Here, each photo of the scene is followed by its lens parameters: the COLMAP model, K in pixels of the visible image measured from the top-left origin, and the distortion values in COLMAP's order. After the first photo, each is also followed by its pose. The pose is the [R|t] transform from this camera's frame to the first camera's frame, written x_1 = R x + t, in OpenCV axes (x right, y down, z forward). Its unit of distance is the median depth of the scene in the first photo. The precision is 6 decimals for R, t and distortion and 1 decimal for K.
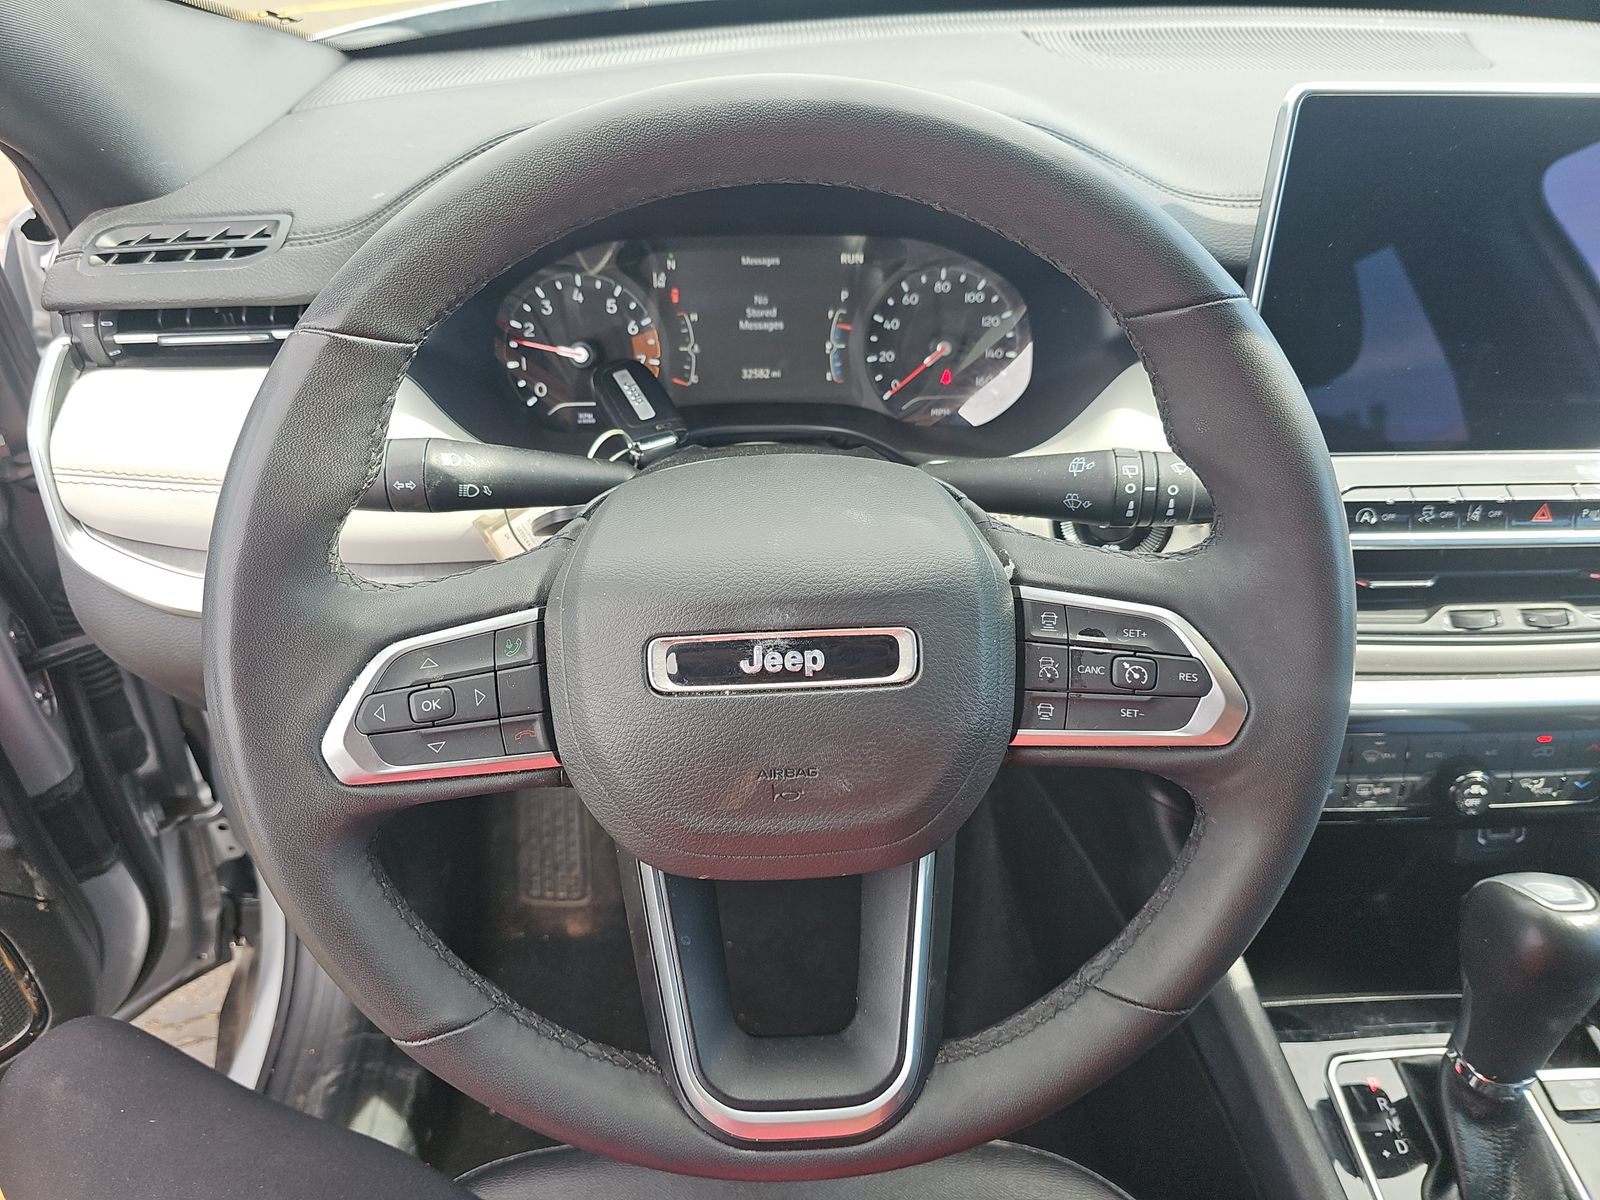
lens RADIAL K [[1085.4, 0, 788.1], [0, 1085.4, 597.8], [0, 0, 1]] dist [0.028259, -0.008711]
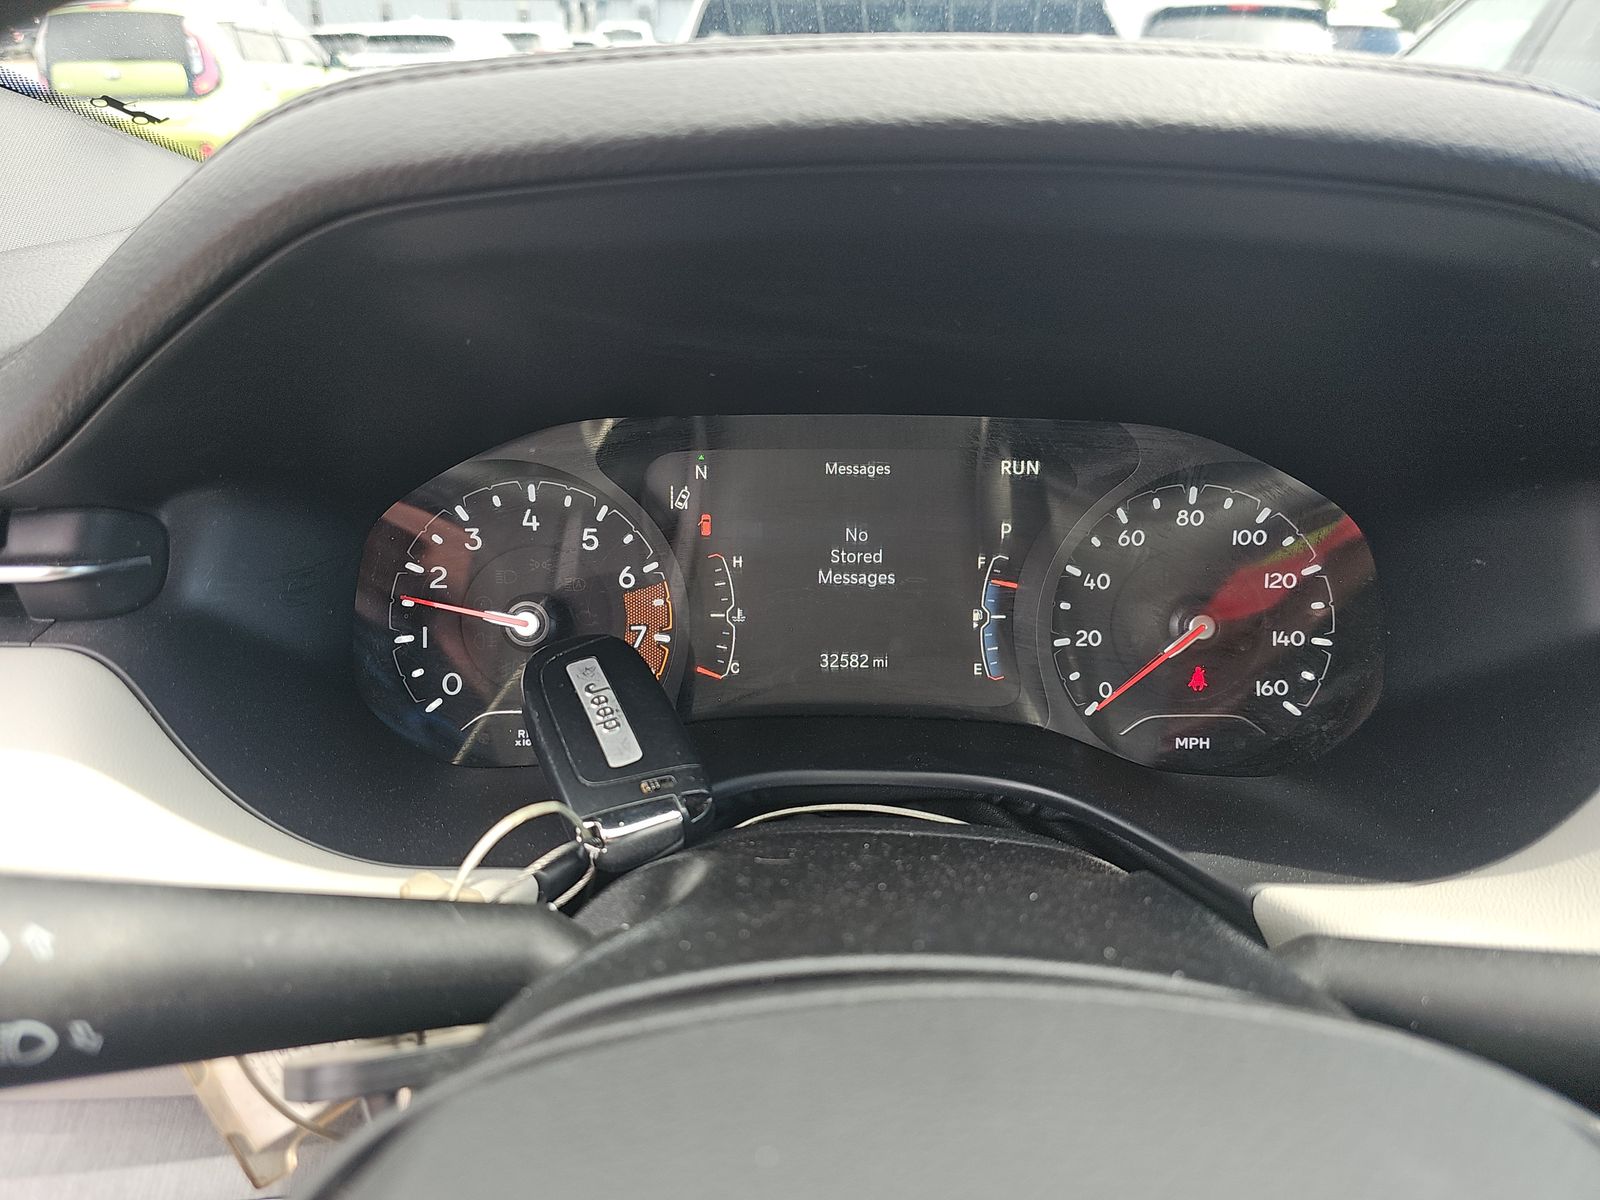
lens RADIAL K [[1085.4, 0, 795.8], [0, 1085.4, 598.9], [0, 0, 1]] dist [0.028259, -0.008711]
pose [[0.999041, 0.022064, -0.037820, -0.035534], [-0.030106, 0.973334, -0.227410, -0.114437], [0.031794, 0.228331, 0.973064, 0.466822]]
